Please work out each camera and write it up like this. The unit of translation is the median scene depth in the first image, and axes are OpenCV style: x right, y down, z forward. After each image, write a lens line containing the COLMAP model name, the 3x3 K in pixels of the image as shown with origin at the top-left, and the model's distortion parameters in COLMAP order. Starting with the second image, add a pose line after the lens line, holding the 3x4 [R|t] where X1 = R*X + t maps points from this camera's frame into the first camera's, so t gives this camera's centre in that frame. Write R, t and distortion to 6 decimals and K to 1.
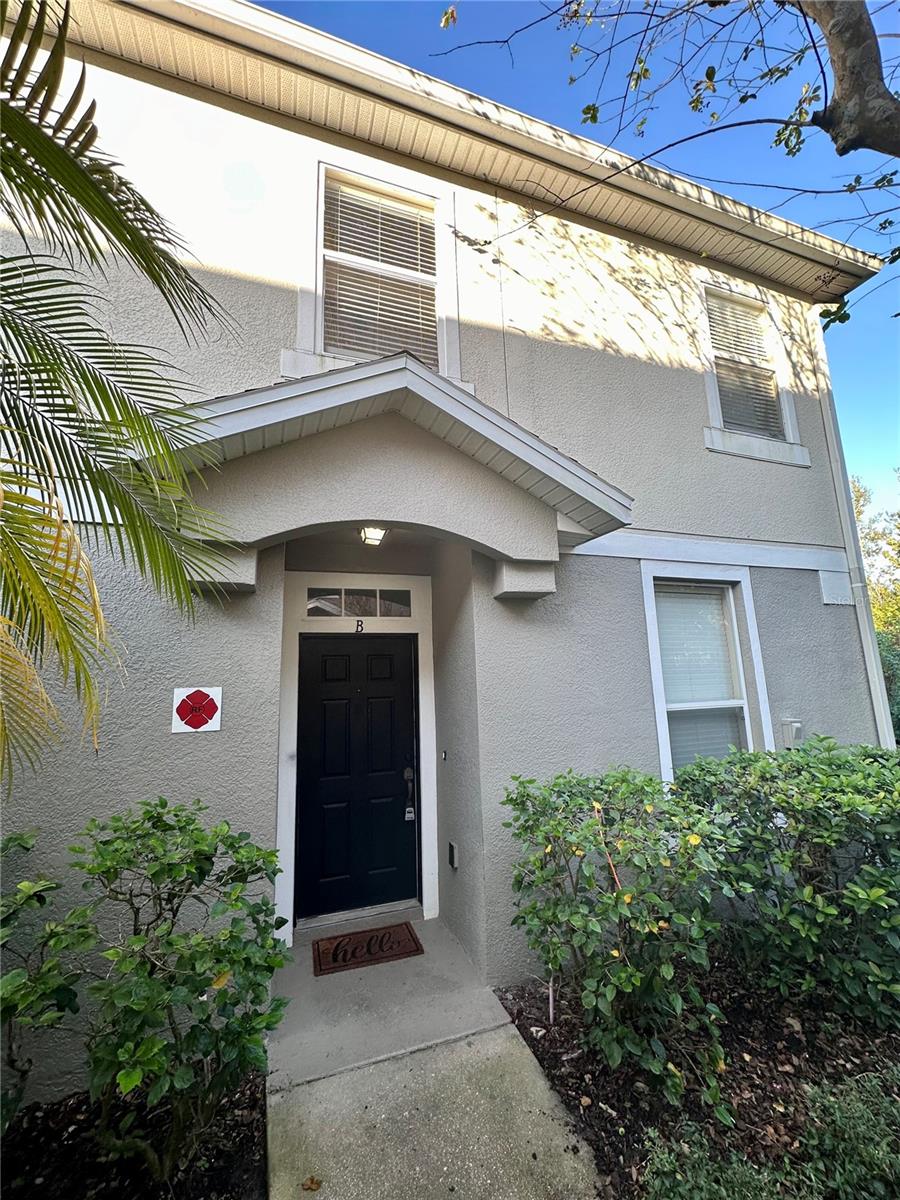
lens RADIAL K [[477.7, 0, 450.7], [0, 477.7, 600.4], [0, 0, 1]] dist [-0.003342, 0.001010]
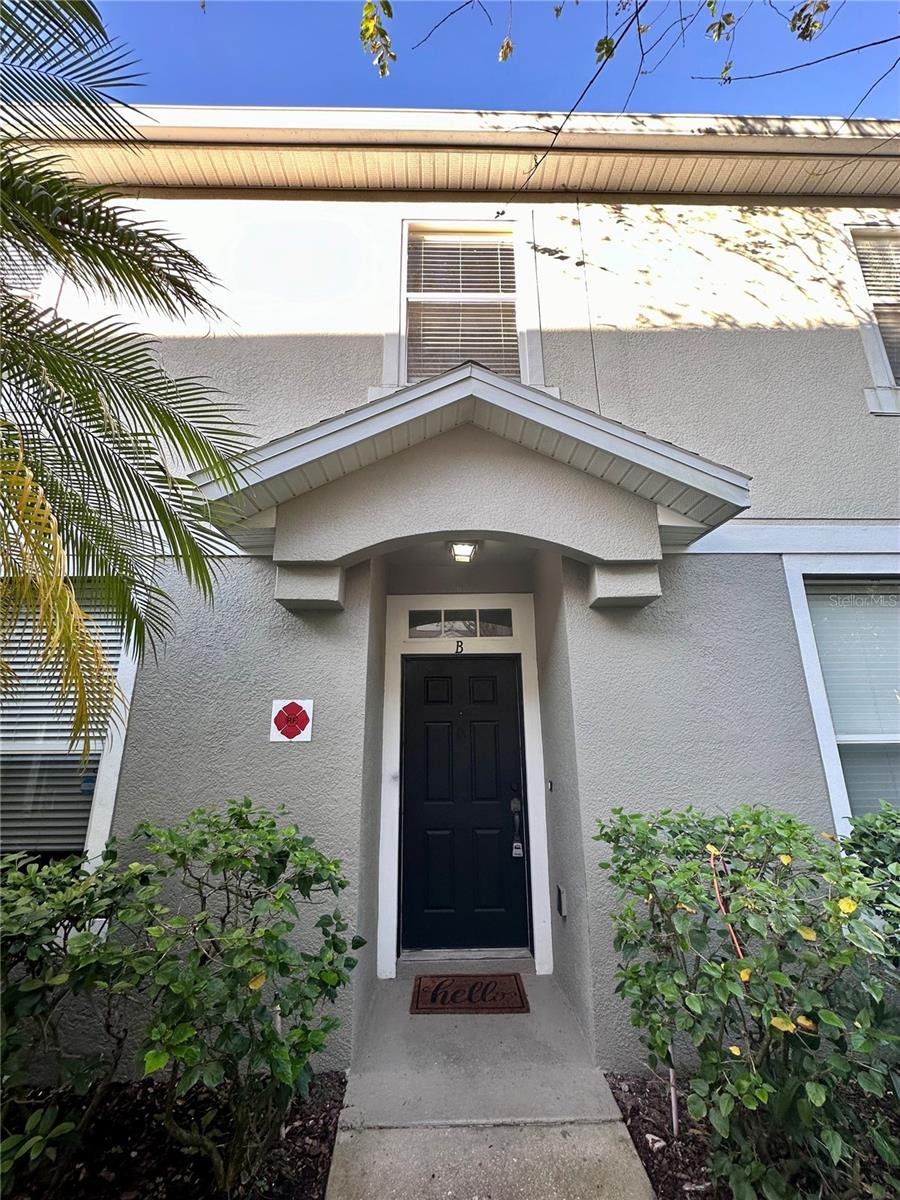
lens RADIAL K [[477.7, 0, 448.6], [0, 477.7, 599.9], [0, 0, 1]] dist [-0.003342, 0.001010]
pose [[0.951004, -0.057778, -0.303732, 0.116354], [0.032206, 0.995552, -0.088541, 0.054483], [0.307497, 0.074421, 0.948634, 0.061801]]
